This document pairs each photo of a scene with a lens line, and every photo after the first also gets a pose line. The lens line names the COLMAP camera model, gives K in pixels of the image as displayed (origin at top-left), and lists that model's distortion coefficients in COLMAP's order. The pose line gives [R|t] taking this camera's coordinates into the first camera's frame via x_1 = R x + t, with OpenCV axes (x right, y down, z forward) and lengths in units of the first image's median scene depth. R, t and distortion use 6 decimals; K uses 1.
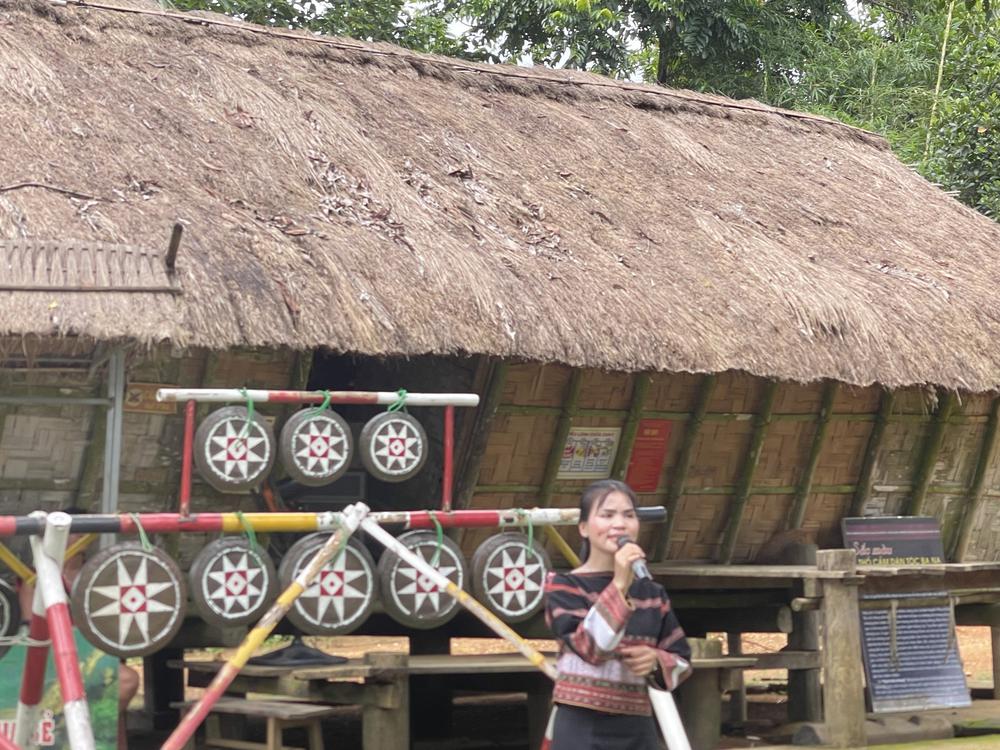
lens RADIAL K [[2455.0, 0, 499.8], [0, 2455.0, 374.2], [0, 0, 1]] dist [0.059126, 0.000000]
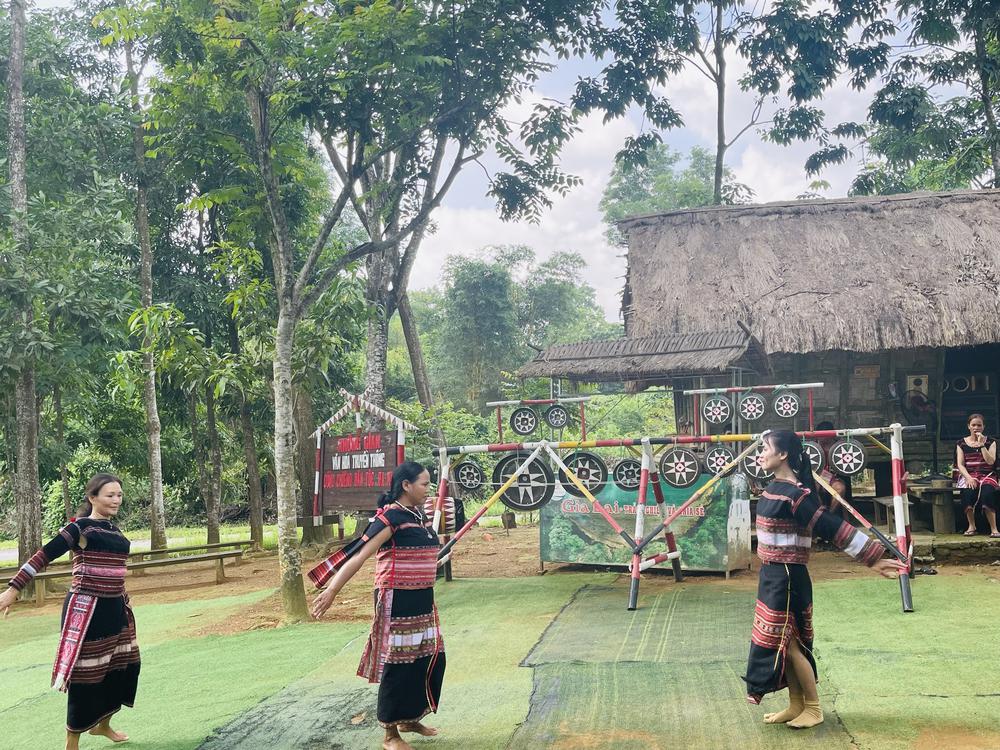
lens RADIAL K [[1011.8, 0, 499.4], [0, 1011.8, 377.4], [0, 0, 1]] dist [0.022346, 0.000000]
pose [[0.624846, -0.053794, -0.778893, 0.583104], [0.091164, 0.995826, 0.004358, -0.030906], [0.775408, -0.073730, 0.627142, 0.128751]]
